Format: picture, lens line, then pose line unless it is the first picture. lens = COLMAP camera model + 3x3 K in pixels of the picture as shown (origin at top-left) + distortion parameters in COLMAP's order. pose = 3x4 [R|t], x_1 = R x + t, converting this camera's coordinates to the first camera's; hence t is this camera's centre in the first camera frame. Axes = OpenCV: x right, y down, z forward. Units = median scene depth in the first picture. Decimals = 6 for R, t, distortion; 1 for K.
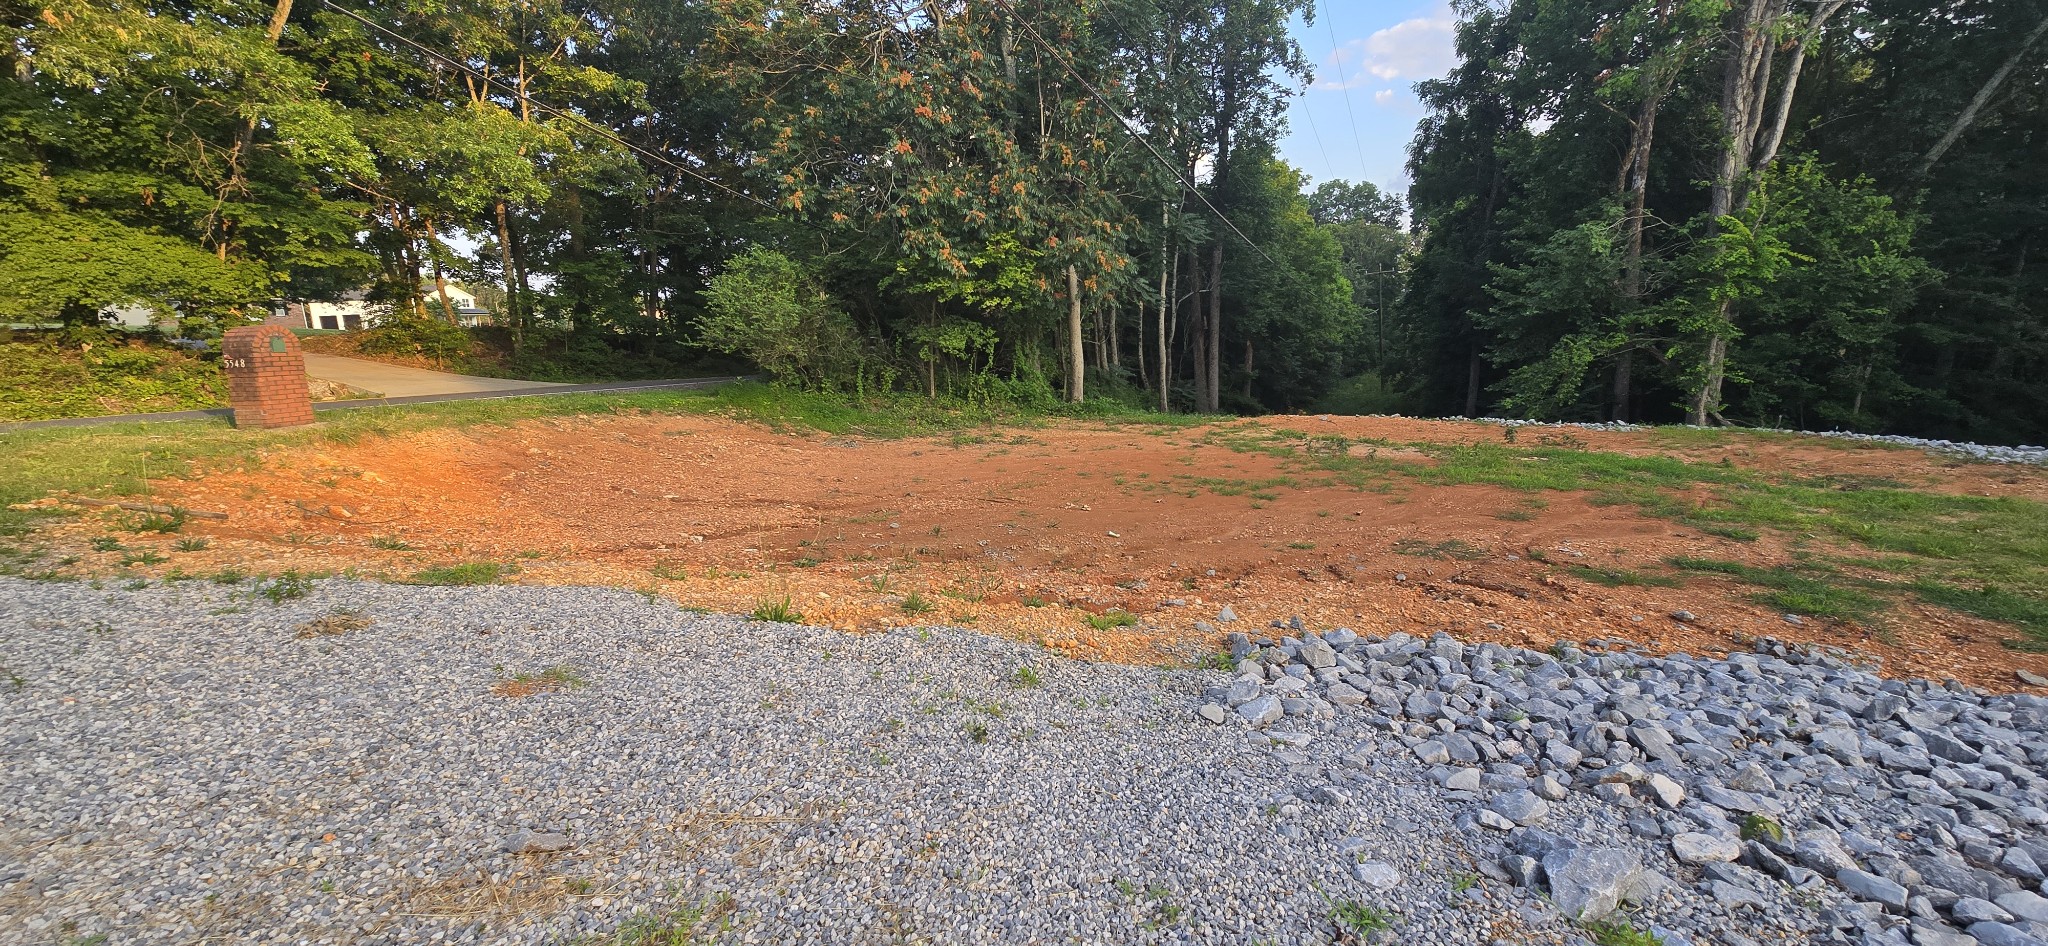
lens RADIAL K [[833.9, 0, 1038.5], [0, 833.9, 476.5], [0, 0, 1]] dist [0.001360, 0.000143]
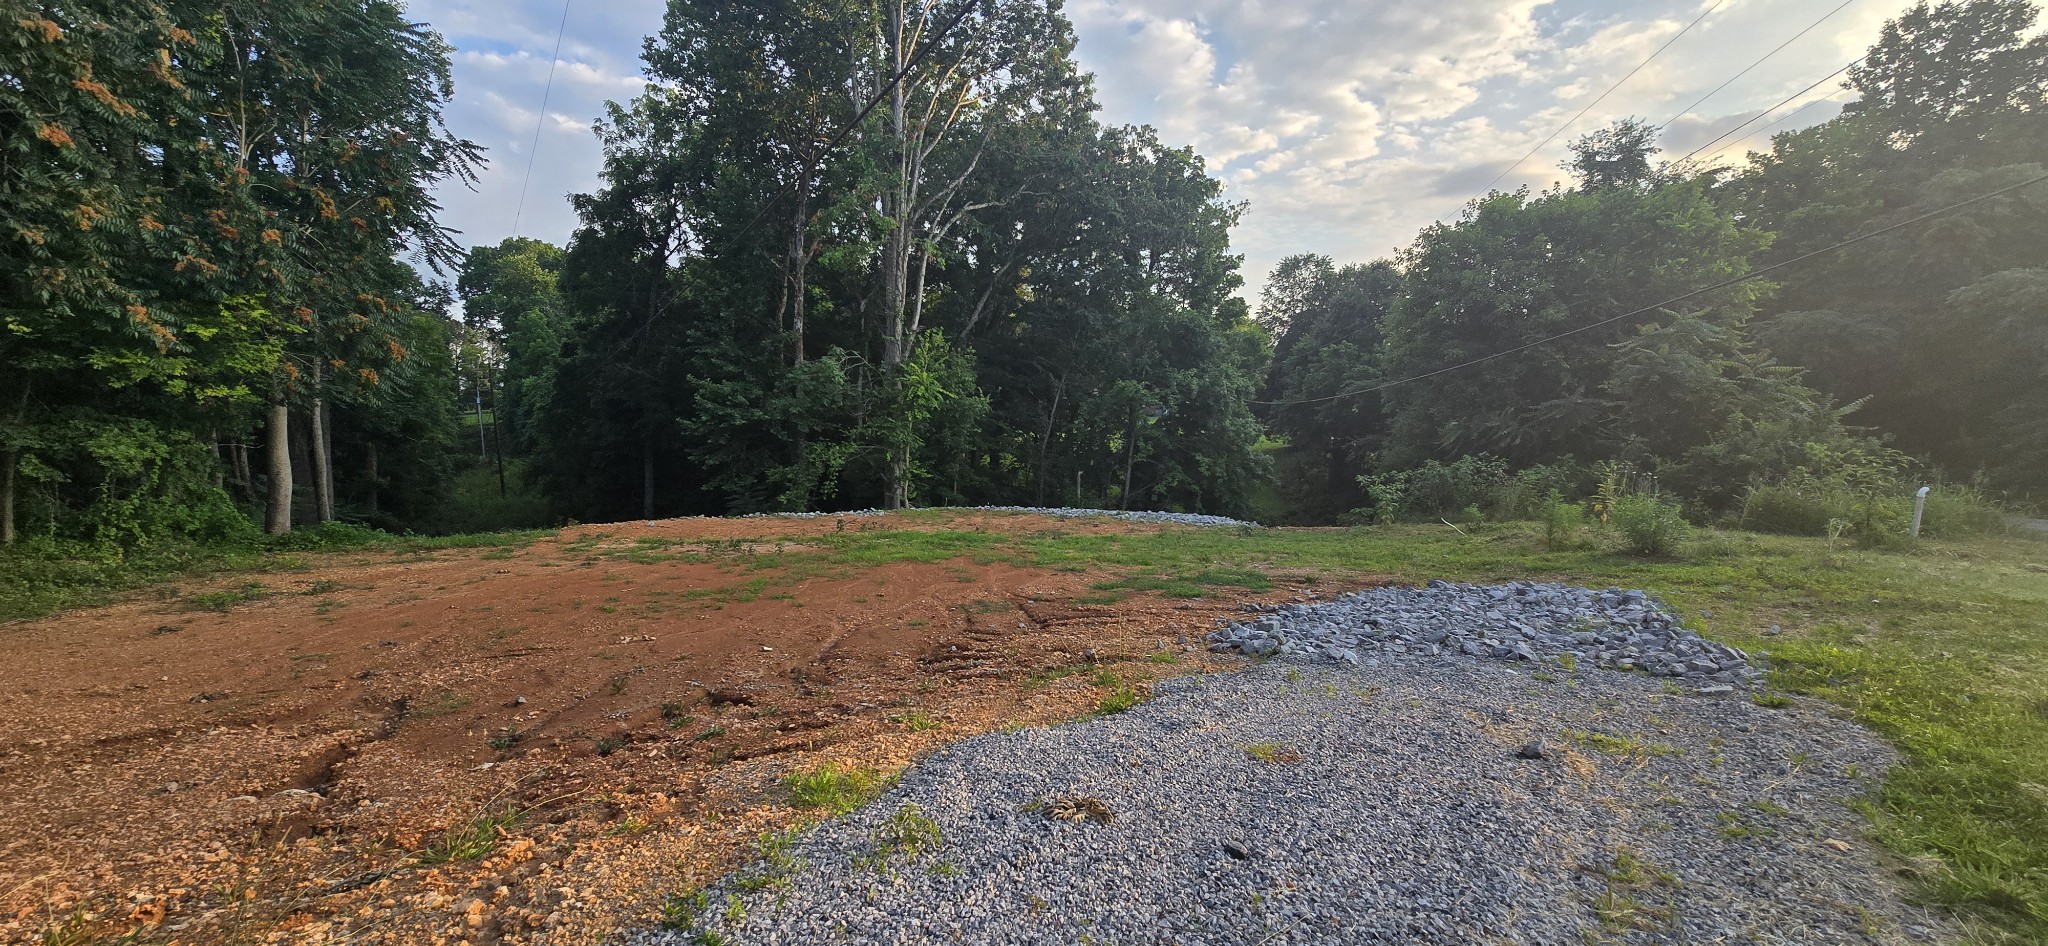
lens RADIAL K [[836.7, 0, 1035.6], [0, 836.7, 475.2], [0, 0, 1]] dist [-0.002322, -0.000599]
pose [[0.498758, -0.028413, 0.866276, -0.314887], [0.130651, 0.990507, -0.042734, -0.026713], [-0.856838, 0.134494, 0.497735, 0.106823]]
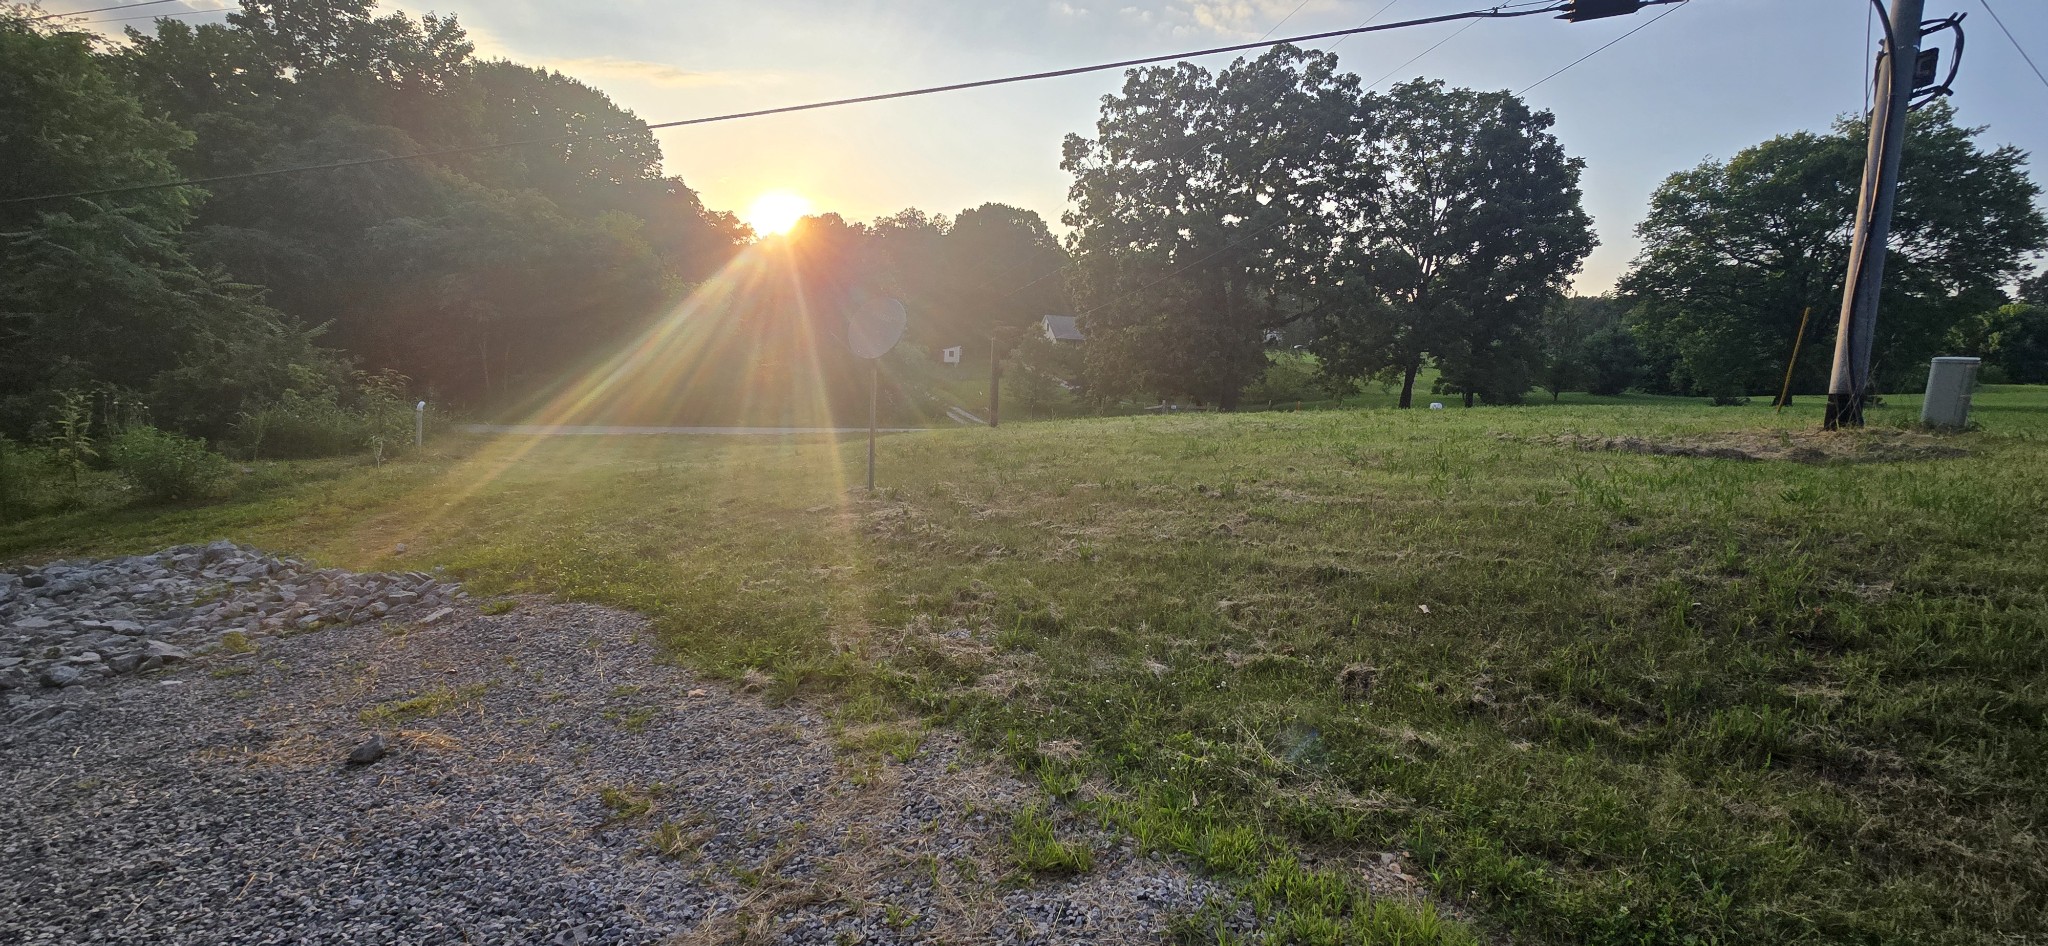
lens RADIAL K [[836.5, 0, 1042.5], [0, 836.5, 472.8], [0, 0, 1]] dist [-0.004584, -0.000555]
pose [[-0.843858, -0.058696, 0.533347, -0.262875], [0.095816, 0.961538, 0.257419, -0.032176], [-0.527943, 0.268328, -0.805777, 0.163479]]
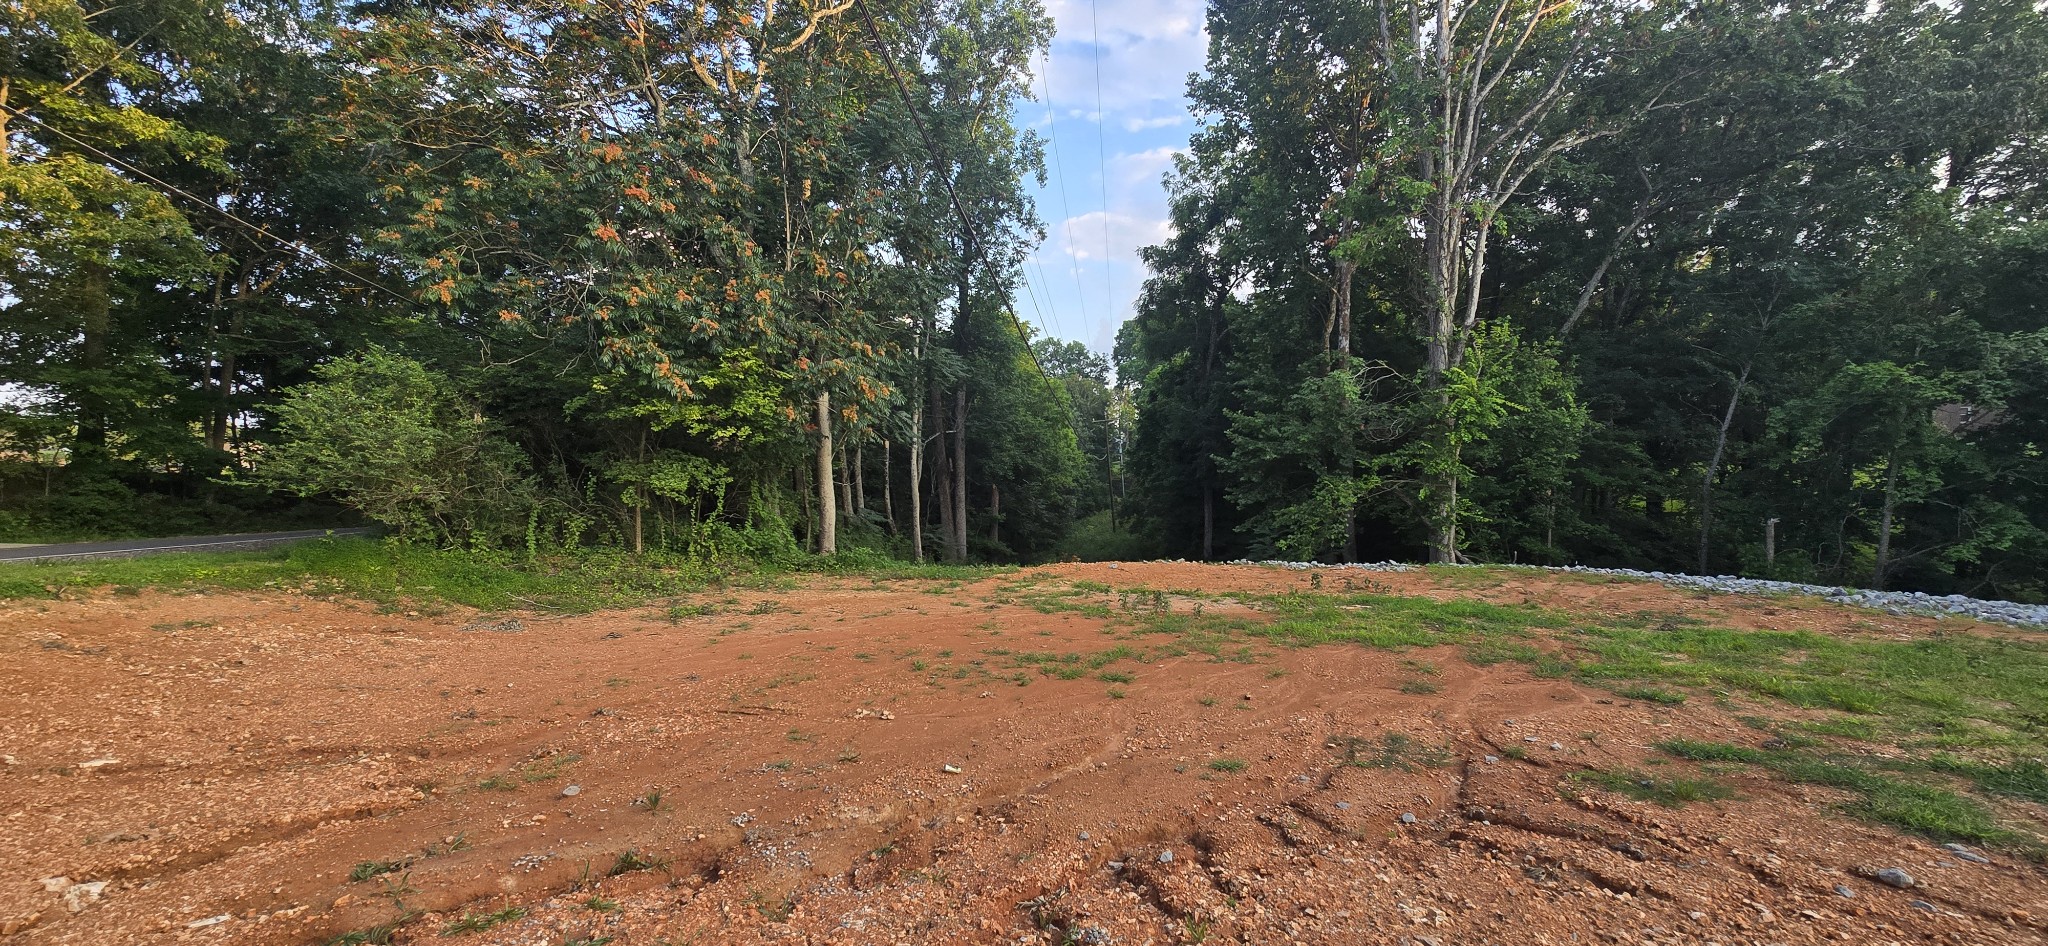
lens RADIAL K [[835.5, 0, 1039.0], [0, 835.5, 475.8], [0, 0, 1]] dist [-0.000583, -0.000139]
pose [[0.946952, 0.005037, 0.321337, -0.028747], [0.050151, 0.985312, -0.163235, -0.023908], [-0.317439, 0.170691, 0.932790, 0.173977]]
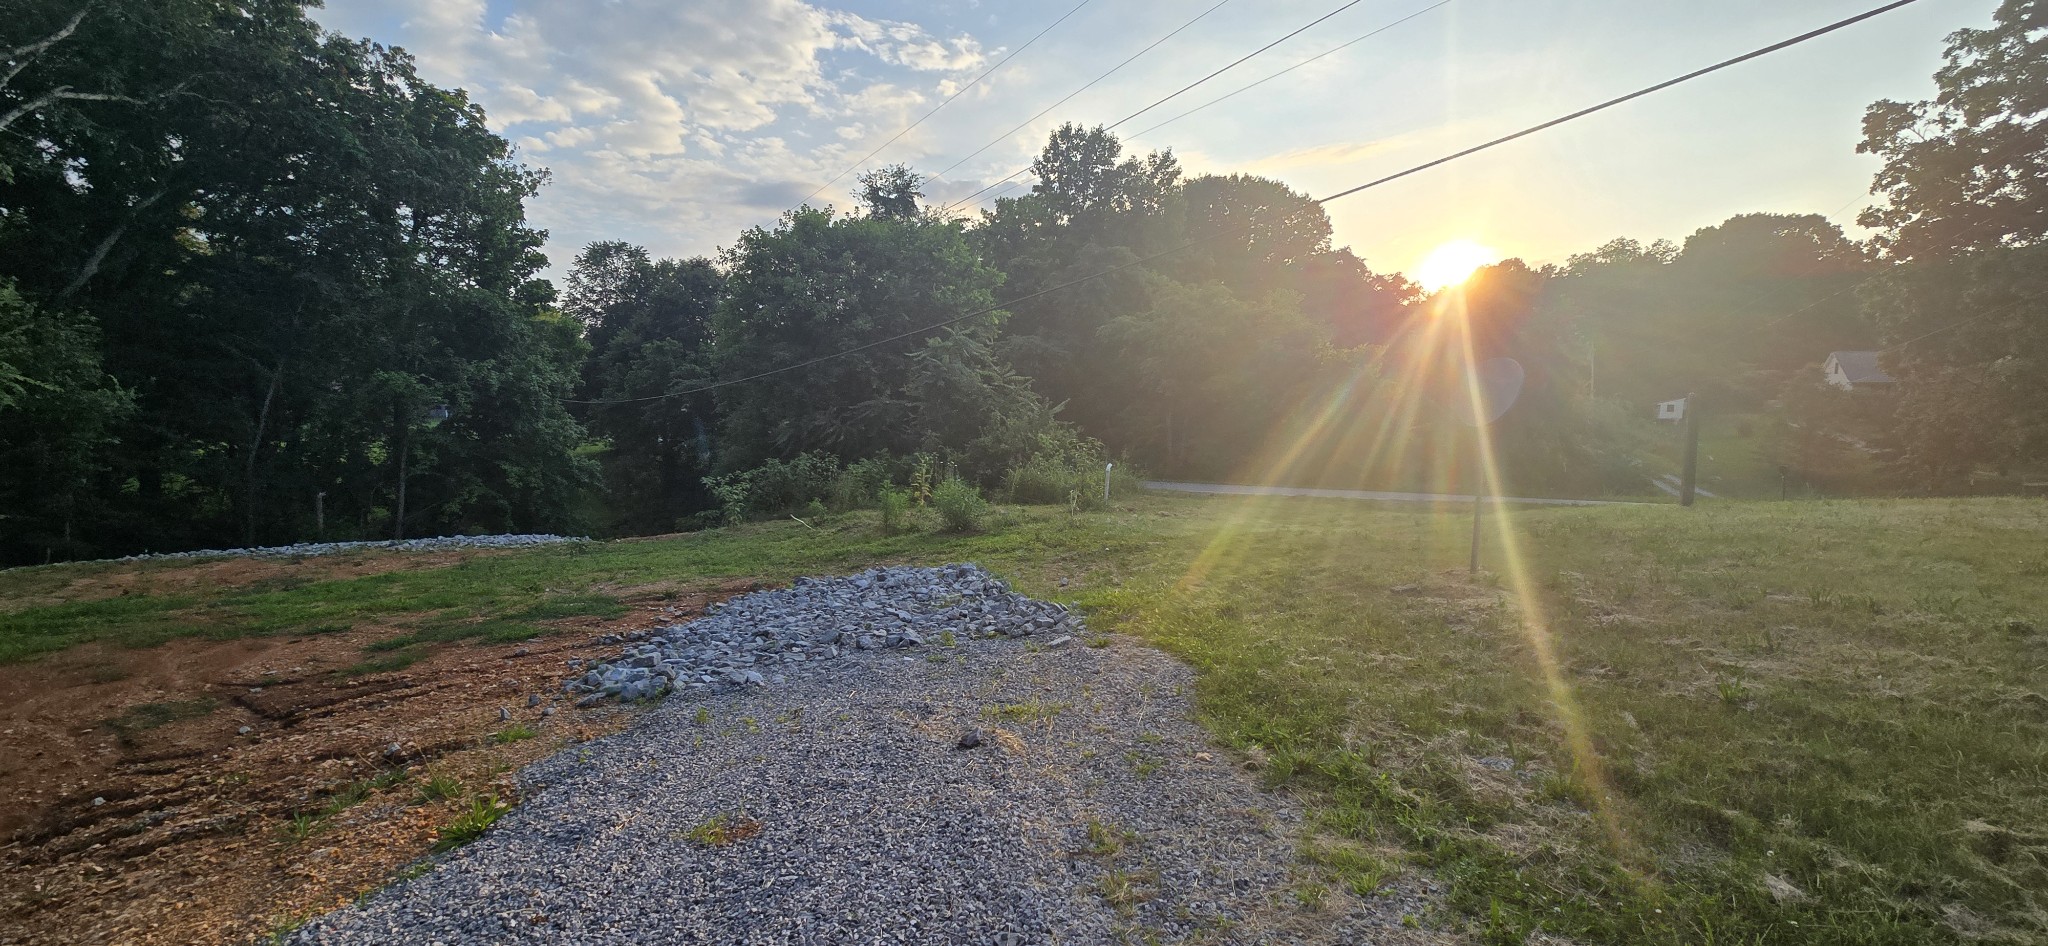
lens RADIAL K [[838.9, 0, 1036.3], [0, 838.9, 479.0], [0, 0, 1]] dist [-0.004367, 0.000145]
pose [[-0.245274, -0.039640, 0.968643, -0.279791], [0.177217, 0.980495, 0.084998, -0.031560], [-0.953118, 0.192507, -0.233465, 0.136604]]
